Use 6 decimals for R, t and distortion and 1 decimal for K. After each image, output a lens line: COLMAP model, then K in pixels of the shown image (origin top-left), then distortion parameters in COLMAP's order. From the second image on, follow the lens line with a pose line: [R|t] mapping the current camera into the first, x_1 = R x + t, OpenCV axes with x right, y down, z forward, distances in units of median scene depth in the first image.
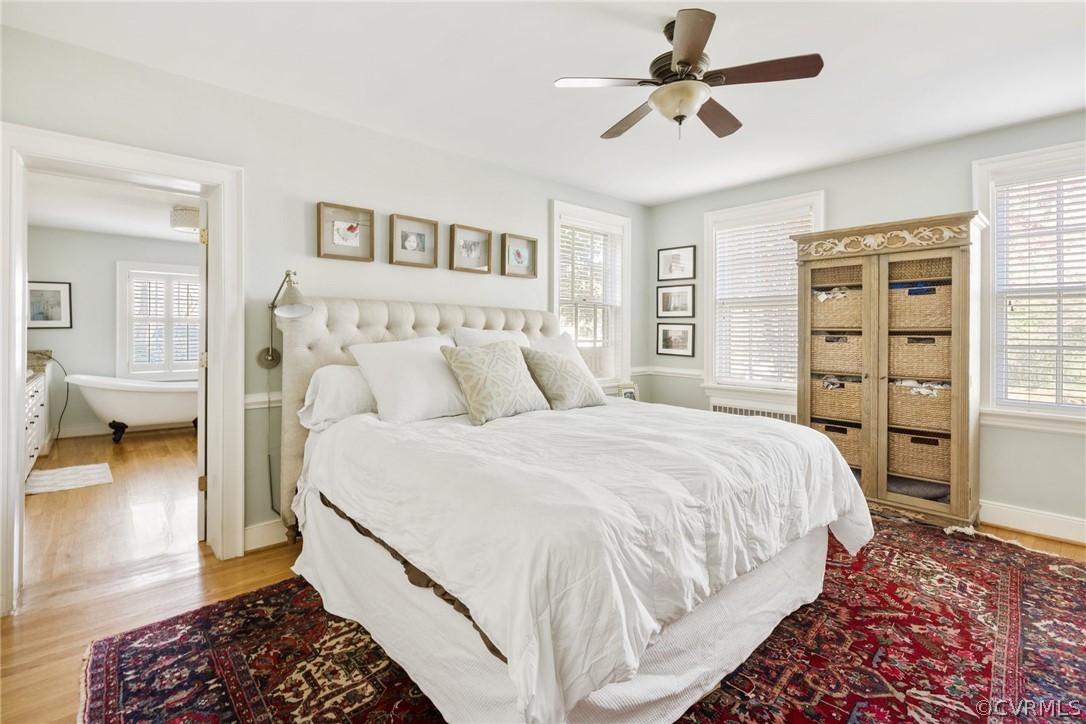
lens RADIAL K [[467.0, 0, 544.3], [0, 467.0, 334.2], [0, 0, 1]] dist [0.000908, 0.000358]
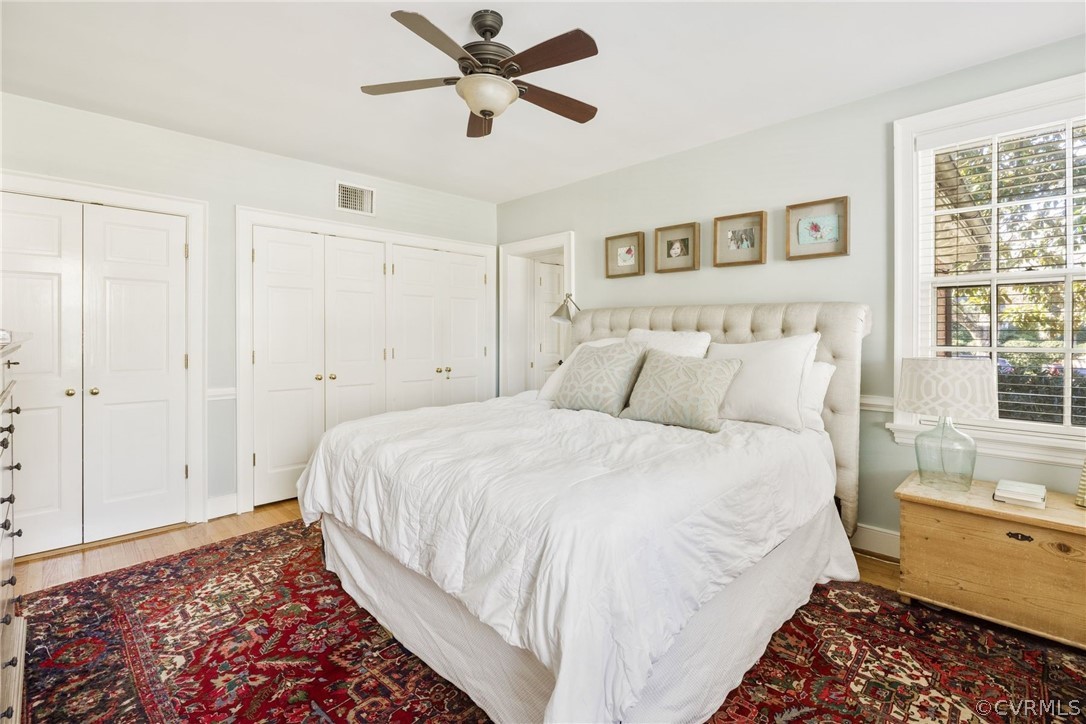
lens RADIAL K [[467.0, 0, 544.3], [0, 467.0, 334.2], [0, 0, 1]] dist [0.000908, 0.000358]
pose [[0.111559, -0.005290, -0.993744, 0.840893], [-0.006817, 0.999958, -0.006088, 0.005814], [0.993734, 0.007453, 0.111518, 0.666546]]
